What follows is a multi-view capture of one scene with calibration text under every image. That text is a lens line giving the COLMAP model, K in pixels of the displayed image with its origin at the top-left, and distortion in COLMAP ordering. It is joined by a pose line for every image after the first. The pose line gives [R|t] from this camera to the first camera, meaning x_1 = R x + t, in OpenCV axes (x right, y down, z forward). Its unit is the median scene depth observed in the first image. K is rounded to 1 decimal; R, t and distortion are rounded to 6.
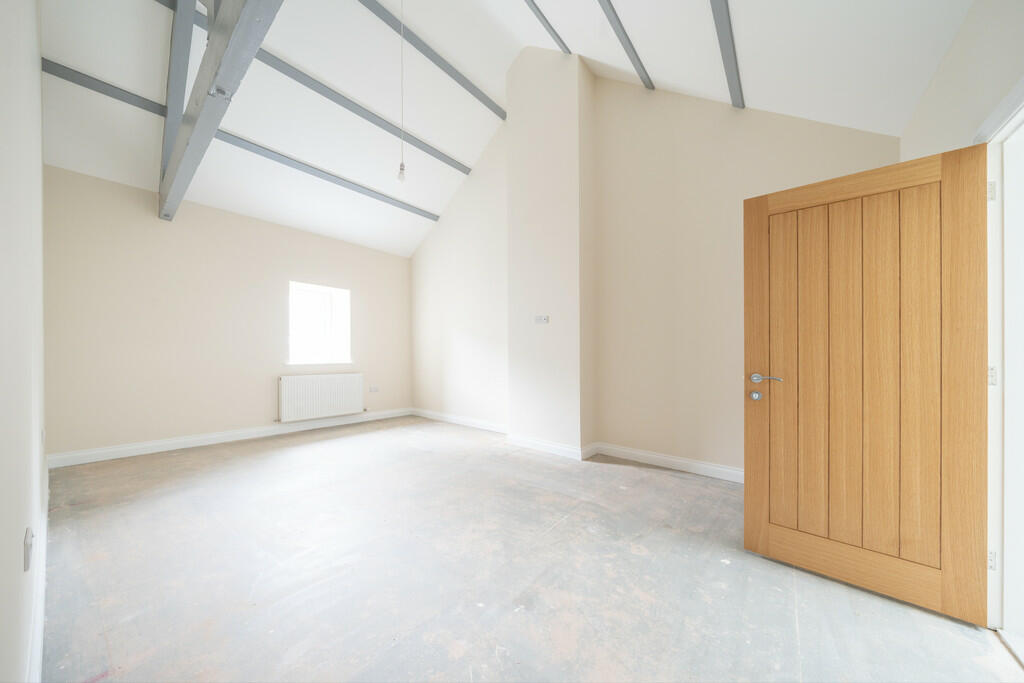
lens RADIAL K [[336.3, 0, 485.1], [0, 336.3, 364.9], [0, 0, 1]] dist [-0.001205, -0.000151]
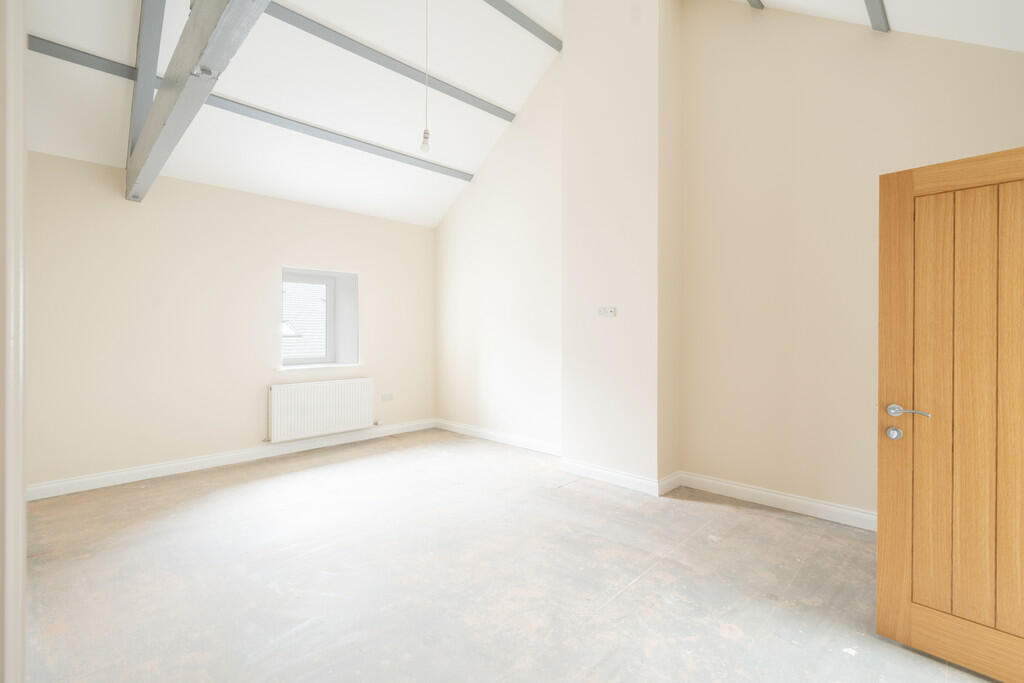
lens RADIAL K [[453.8, 0, 512.0], [0, 453.8, 341.5], [0, 0, 1]] dist [0.002967, 0.000809]
pose [[0.998763, 0.010264, -0.048649, 0.007944], [-0.009811, 0.999906, 0.009535, -0.105087], [0.048742, -0.009046, 0.998770, -0.042043]]
